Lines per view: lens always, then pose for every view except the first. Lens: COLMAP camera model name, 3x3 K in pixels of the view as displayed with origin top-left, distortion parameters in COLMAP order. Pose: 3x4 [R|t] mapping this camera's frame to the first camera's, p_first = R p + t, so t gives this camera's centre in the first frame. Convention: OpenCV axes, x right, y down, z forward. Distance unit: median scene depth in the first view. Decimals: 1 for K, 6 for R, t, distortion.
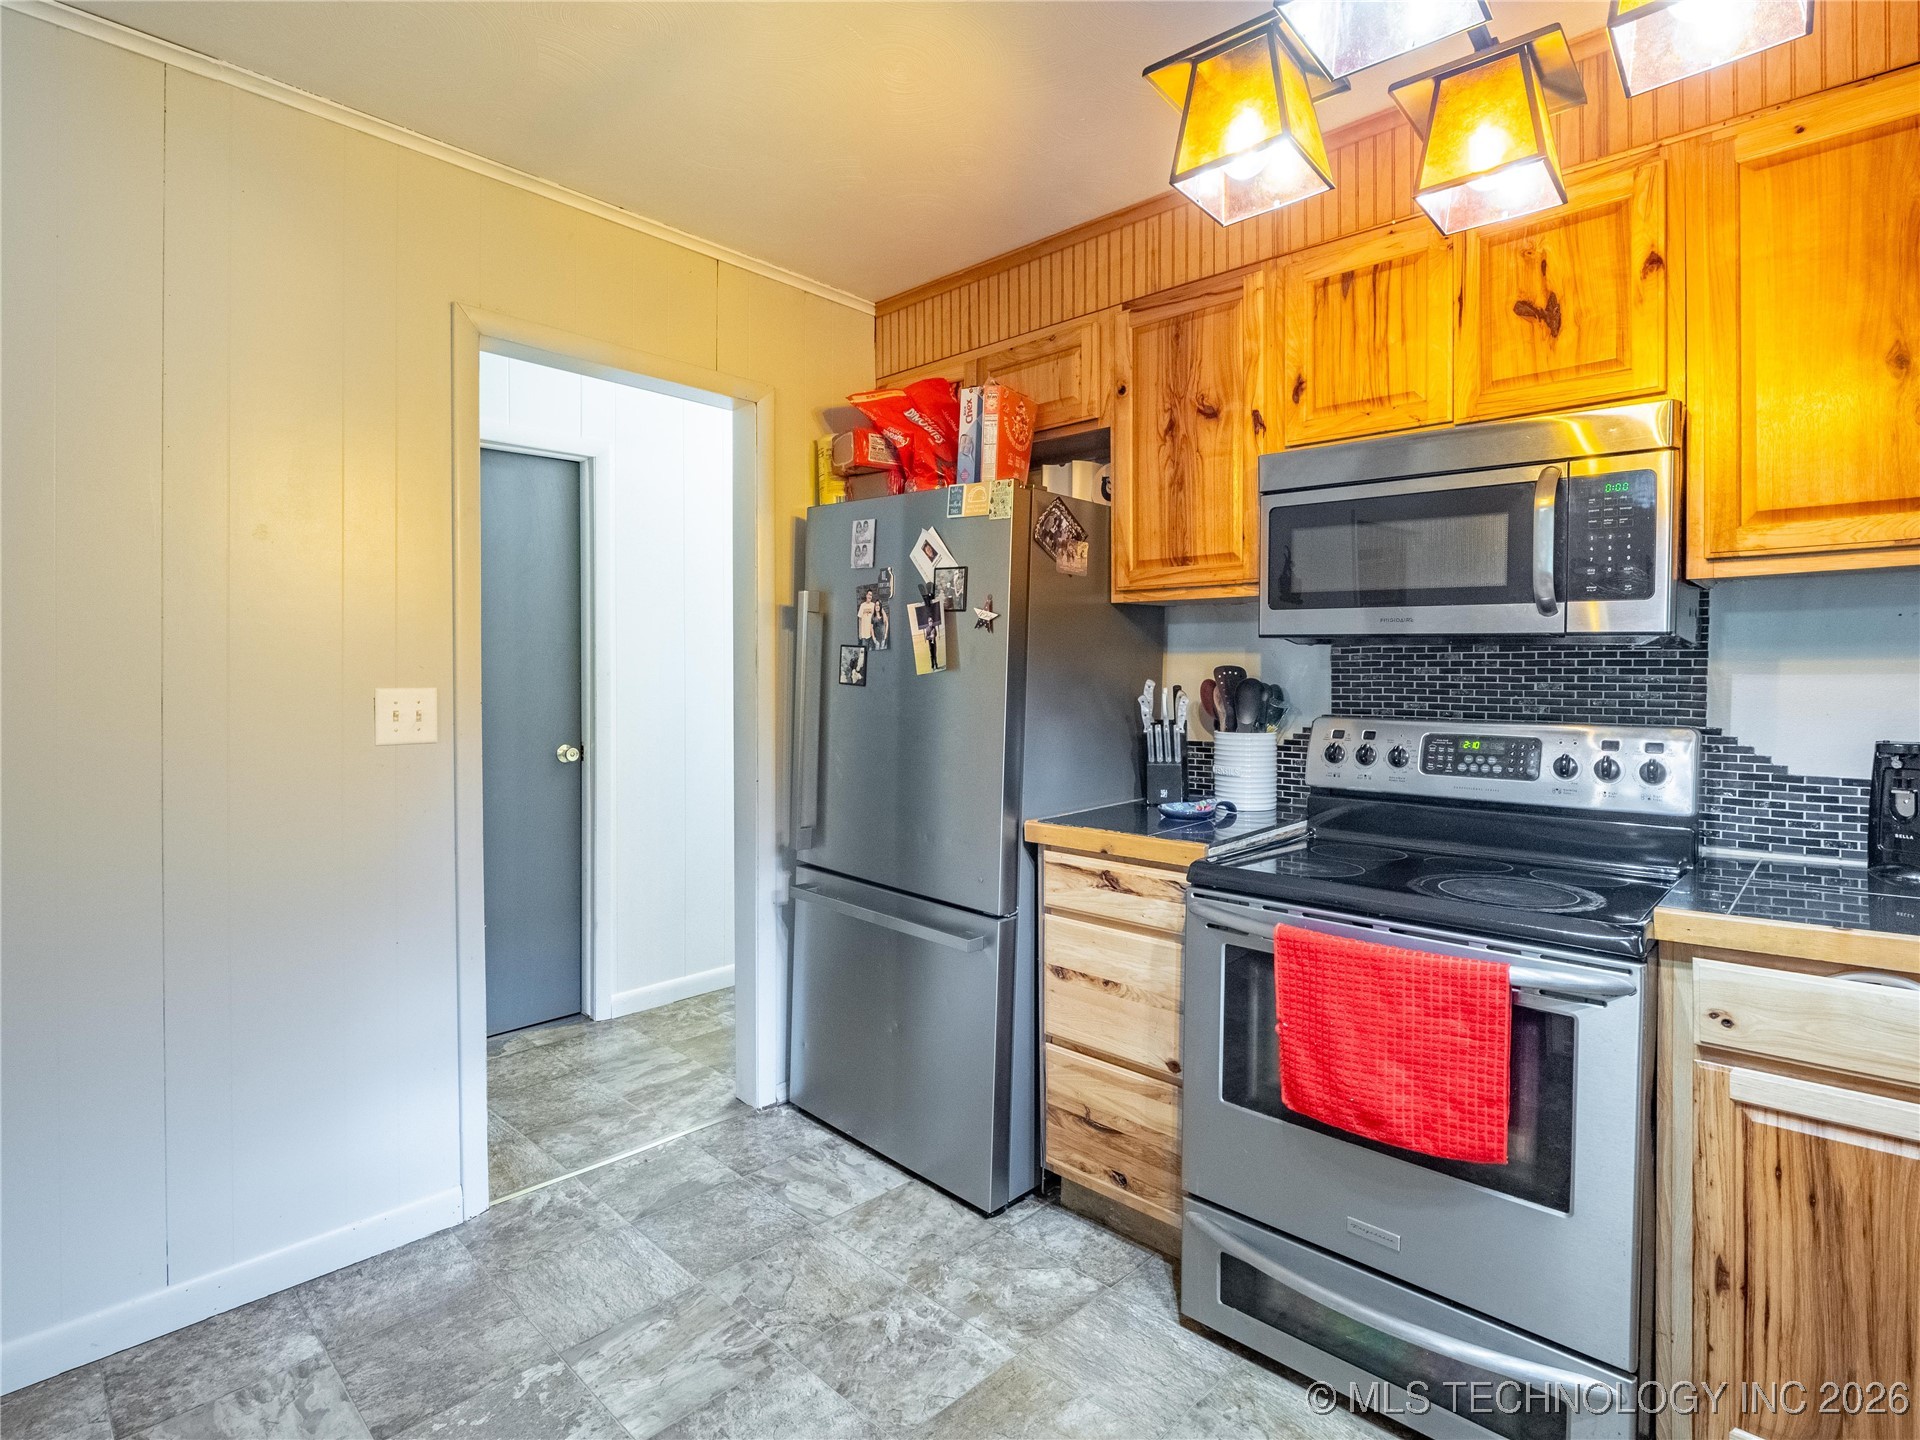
lens RADIAL K [[961.1, 0, 976.8], [0, 961.1, 685.2], [0, 0, 1]] dist [-0.016666, 0.000353]
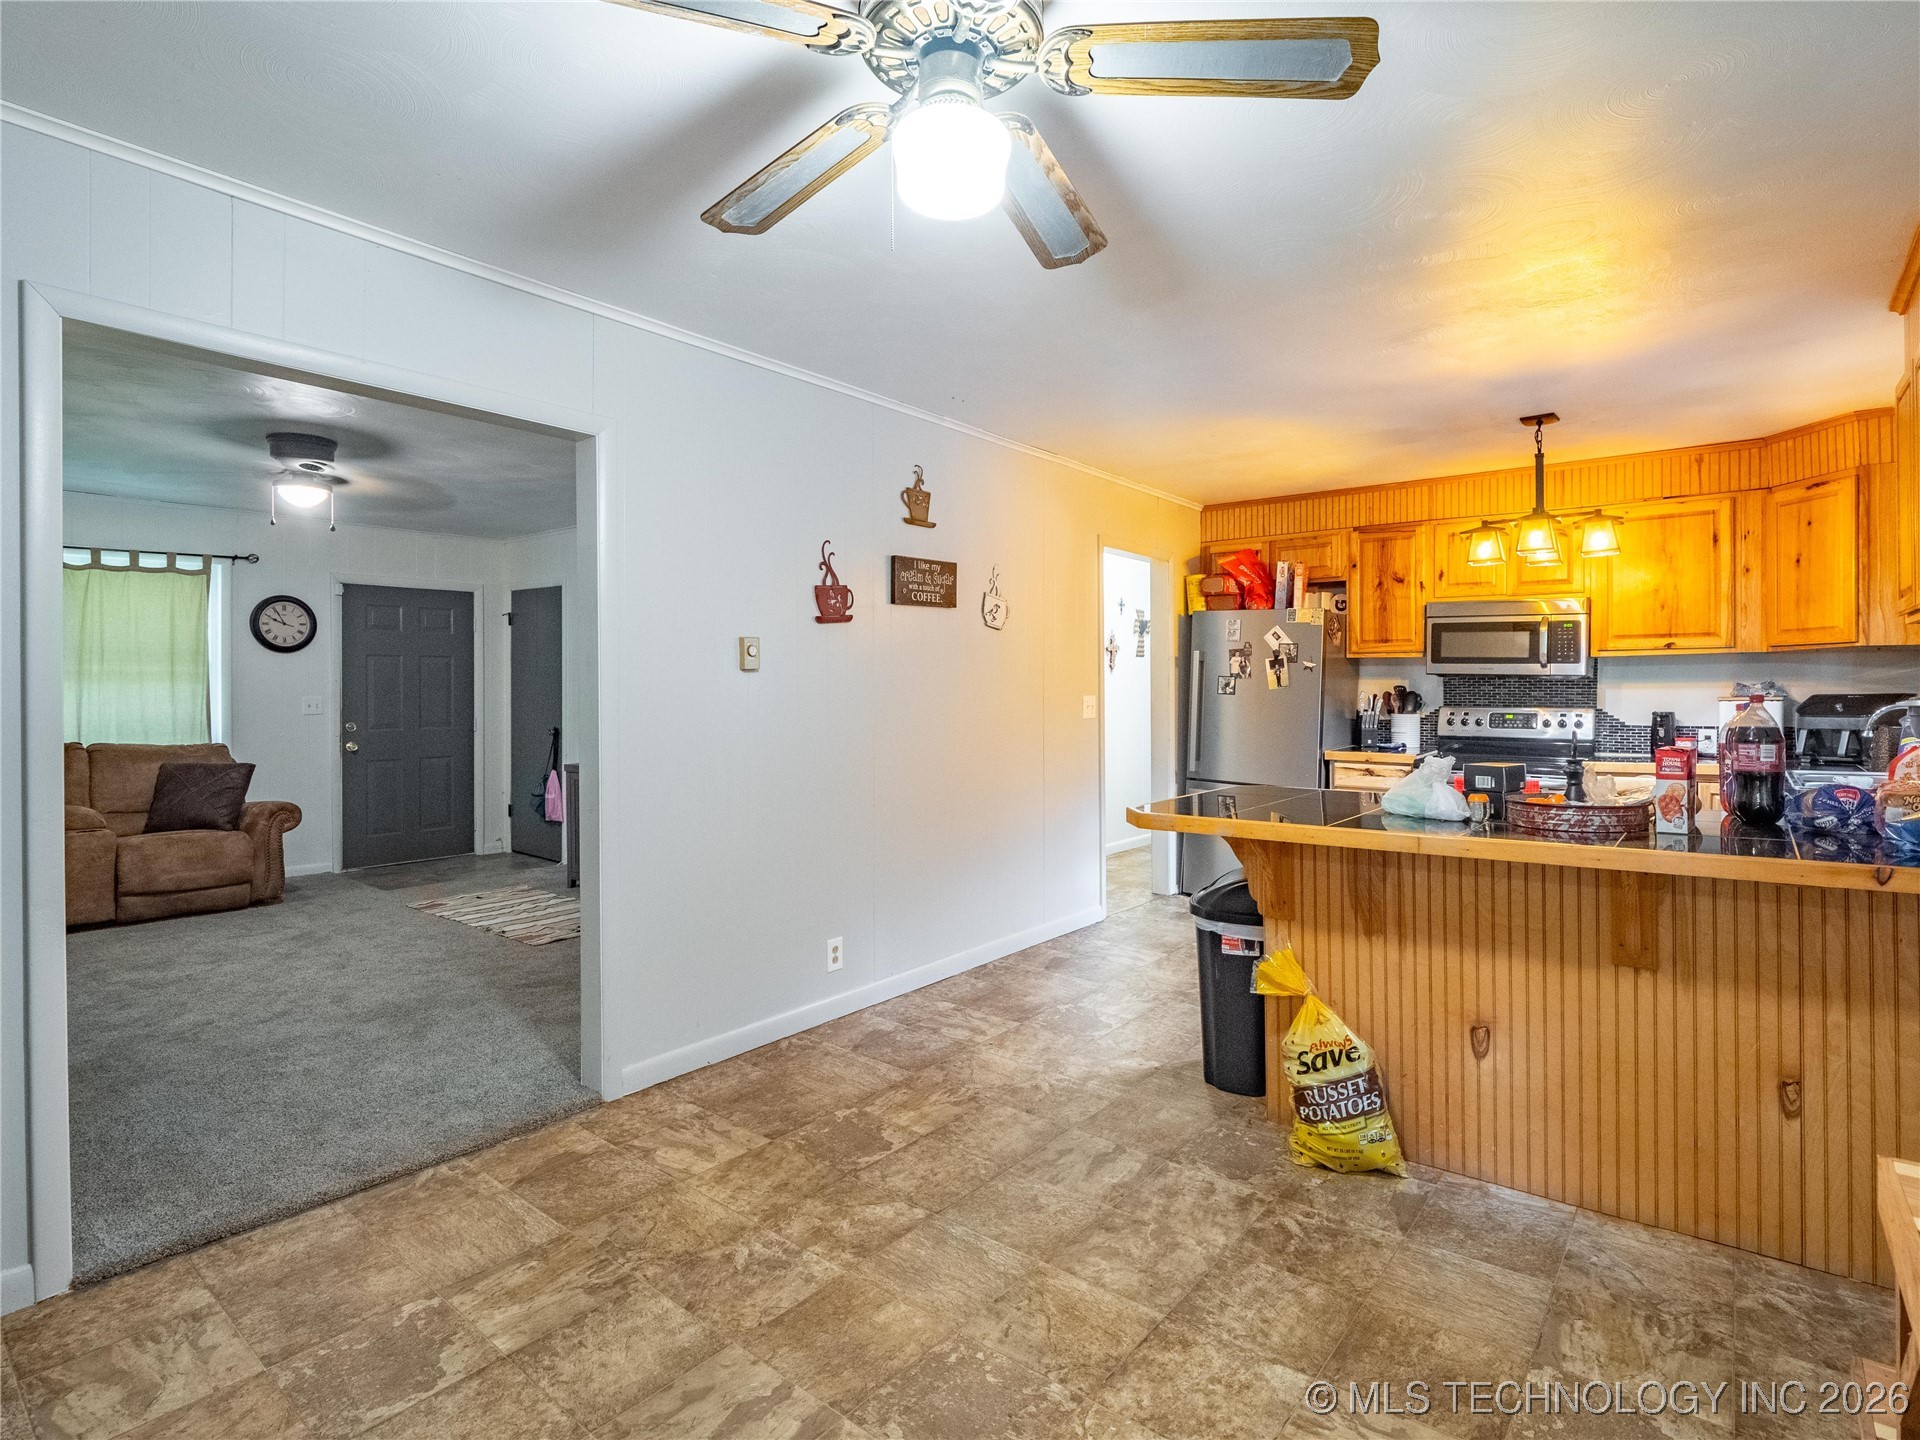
lens RADIAL K [[961.1, 0, 960.6], [0, 961.1, 691.5], [0, 0, 1]] dist [-0.016666, 0.000353]
pose [[0.996840, -0.002133, 0.079413, -1.044738], [0.002869, 0.999954, -0.009161, 0.013121], [-0.079390, 0.009360, 0.996800, -1.302495]]
